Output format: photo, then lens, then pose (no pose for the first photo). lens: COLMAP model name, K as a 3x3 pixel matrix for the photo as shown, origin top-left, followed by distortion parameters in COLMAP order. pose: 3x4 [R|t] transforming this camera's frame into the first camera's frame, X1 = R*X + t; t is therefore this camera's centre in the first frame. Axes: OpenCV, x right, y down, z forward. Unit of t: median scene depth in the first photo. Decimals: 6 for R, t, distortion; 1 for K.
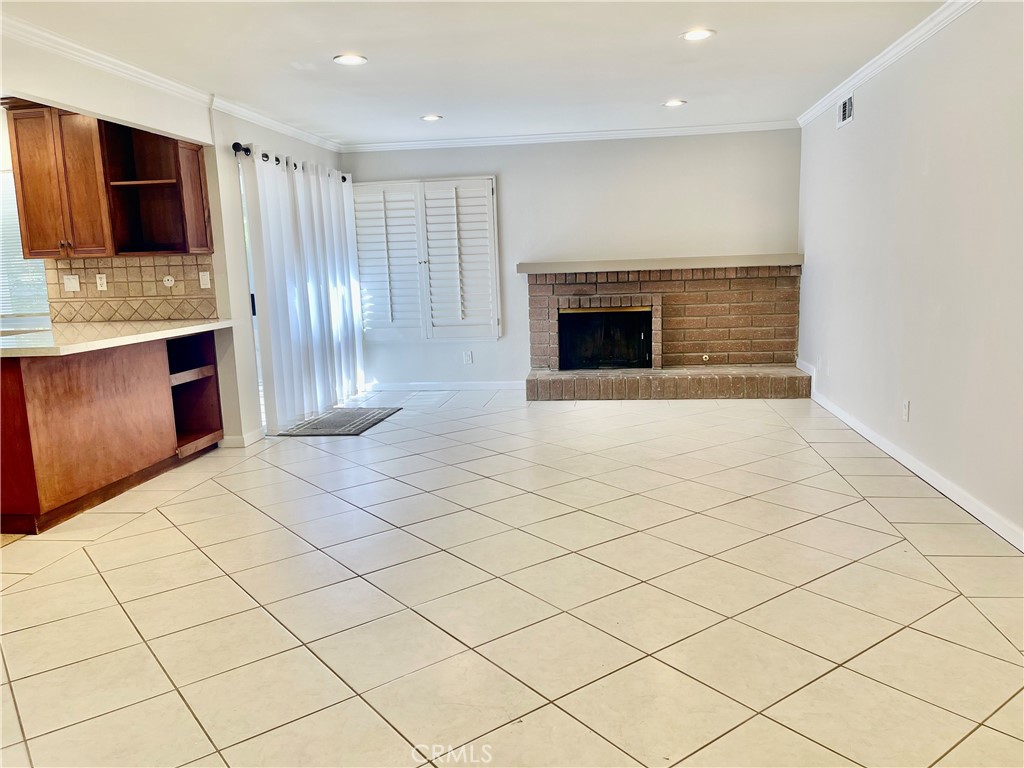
lens RADIAL K [[788.0, 0, 512.4], [0, 788.0, 381.0], [0, 0, 1]] dist [0.033288, -0.021807]
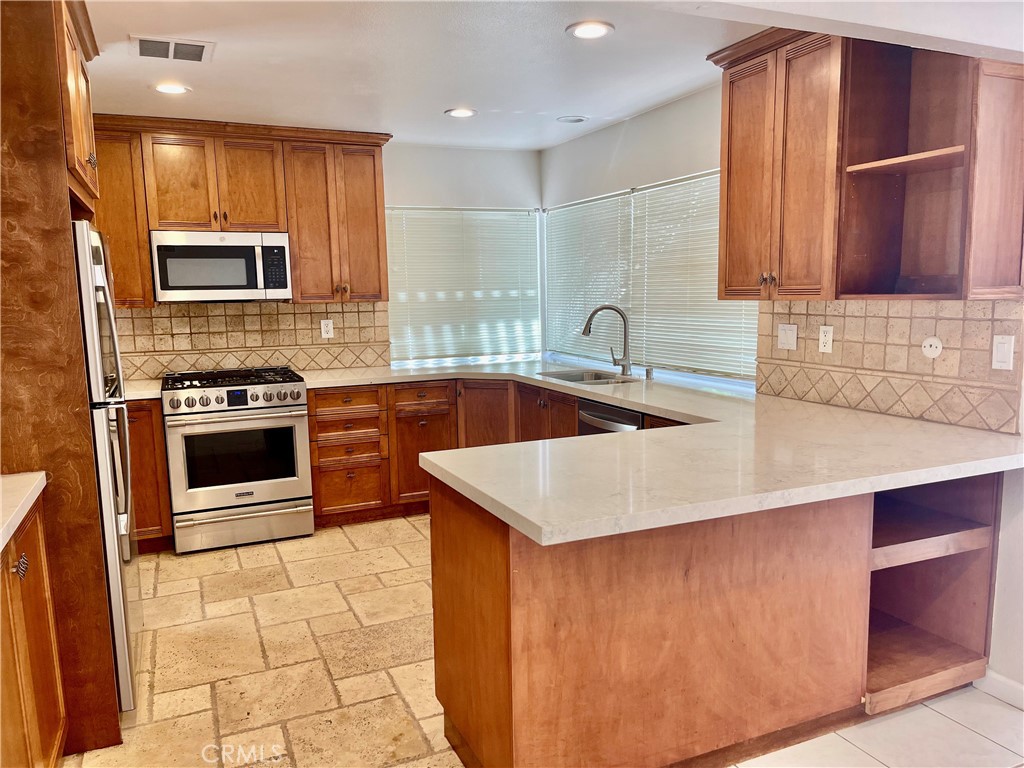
lens RADIAL K [[788.0, 0, 514.6], [0, 788.0, 406.3], [0, 0, 1]] dist [0.033288, -0.021807]
pose [[0.530059, 0.148349, -0.834883, -0.136320], [-0.127067, 0.987357, 0.094769, -0.102896], [0.838386, 0.055853, 0.542207, 0.488198]]
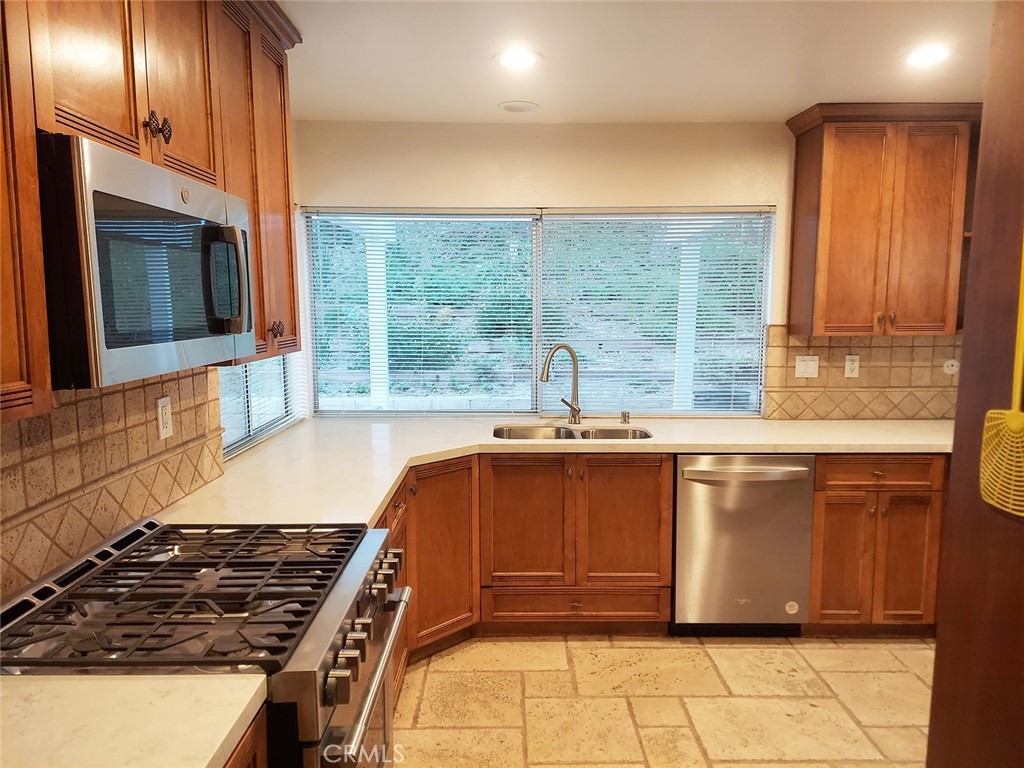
lens RADIAL K [[717.1, 0, 515.7], [0, 717.1, 406.6], [0, 0, 1]] dist [0.003580, -0.000454]
pose [[0.987841, 0.008255, 0.155251, -0.942620], [-0.006358, 0.999899, -0.012710, -0.078364], [-0.155340, 0.011569, 0.987793, 0.402464]]
